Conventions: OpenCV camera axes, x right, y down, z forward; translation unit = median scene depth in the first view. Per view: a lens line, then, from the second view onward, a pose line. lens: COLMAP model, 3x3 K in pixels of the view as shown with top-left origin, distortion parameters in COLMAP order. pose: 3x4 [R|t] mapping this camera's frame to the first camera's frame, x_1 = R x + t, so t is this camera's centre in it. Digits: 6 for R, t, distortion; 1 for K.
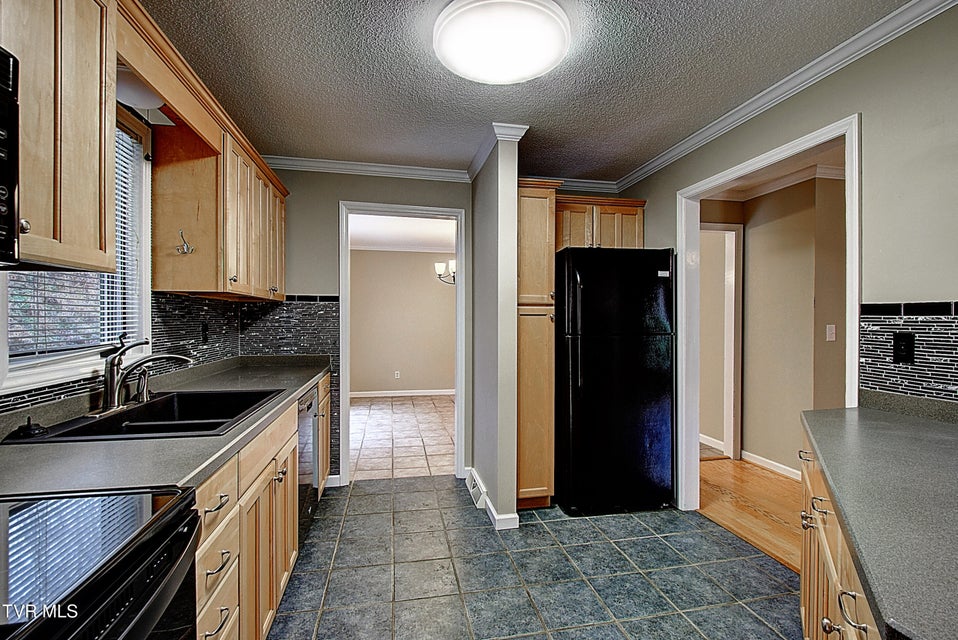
lens RADIAL K [[427.1, 0, 477.7], [0, 427.1, 316.4], [0, 0, 1]] dist [-0.003230, -0.000848]
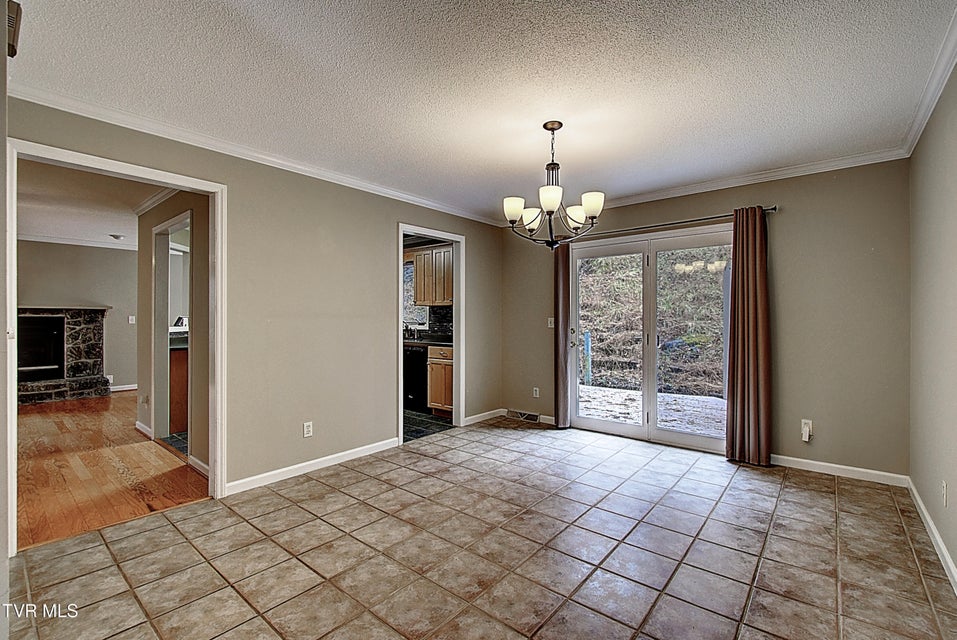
lens RADIAL K [[424.6, 0, 476.9], [0, 424.6, 318.8], [0, 0, 1]] dist [-0.001030, -0.005397]
pose [[-0.779755, -0.003017, -0.626078, 0.660441], [0.000008, 0.999988, -0.004828, 0.034012], [0.626085, -0.003769, -0.779746, 2.584974]]
